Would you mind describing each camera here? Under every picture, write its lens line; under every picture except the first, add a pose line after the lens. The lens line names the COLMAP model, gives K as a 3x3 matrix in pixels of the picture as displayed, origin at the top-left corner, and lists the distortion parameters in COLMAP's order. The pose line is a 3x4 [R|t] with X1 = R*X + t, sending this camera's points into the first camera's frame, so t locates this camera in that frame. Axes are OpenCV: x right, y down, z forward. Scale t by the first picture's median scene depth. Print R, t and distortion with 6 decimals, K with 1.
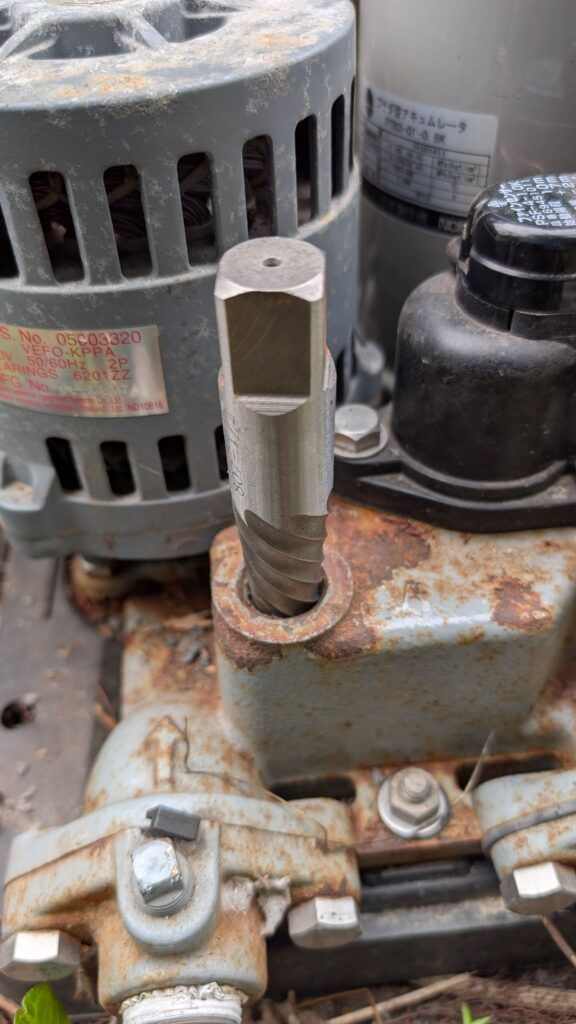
lens RADIAL K [[785.0, 0, 270.5], [0, 785.0, 512.3], [0, 0, 1]] dist [-0.047164, 0.002527]
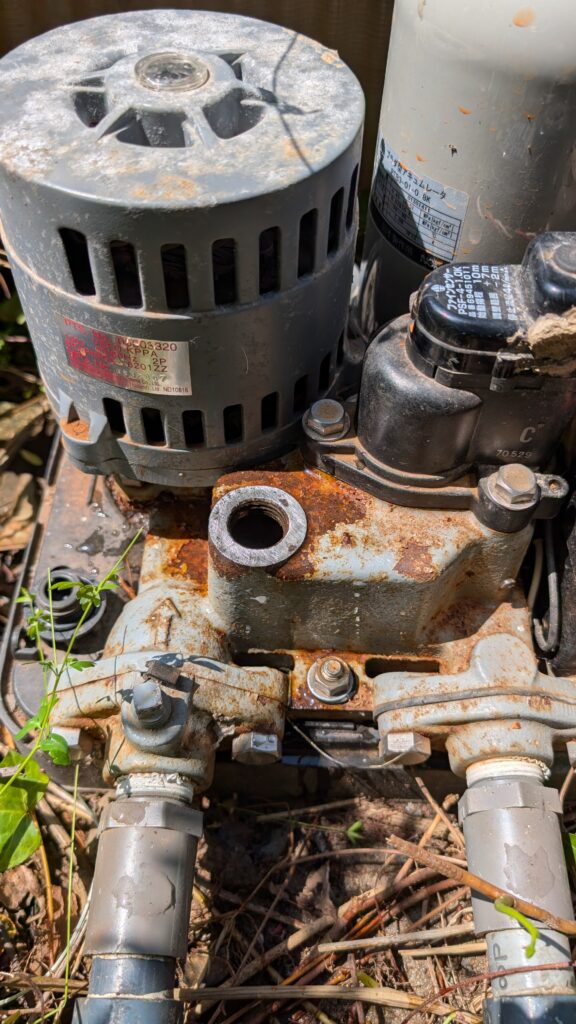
lens RADIAL K [[760.9, 0, 288.0], [0, 760.9, 512.0], [0, 0, 1]] dist [-0.001637, -0.001832]
pose [[0.990599, 0.136797, -0.000740, 0.068808], [-0.134769, 0.976817, 0.166332, -0.168205], [0.023477, -0.164668, 0.986070, -0.370800]]
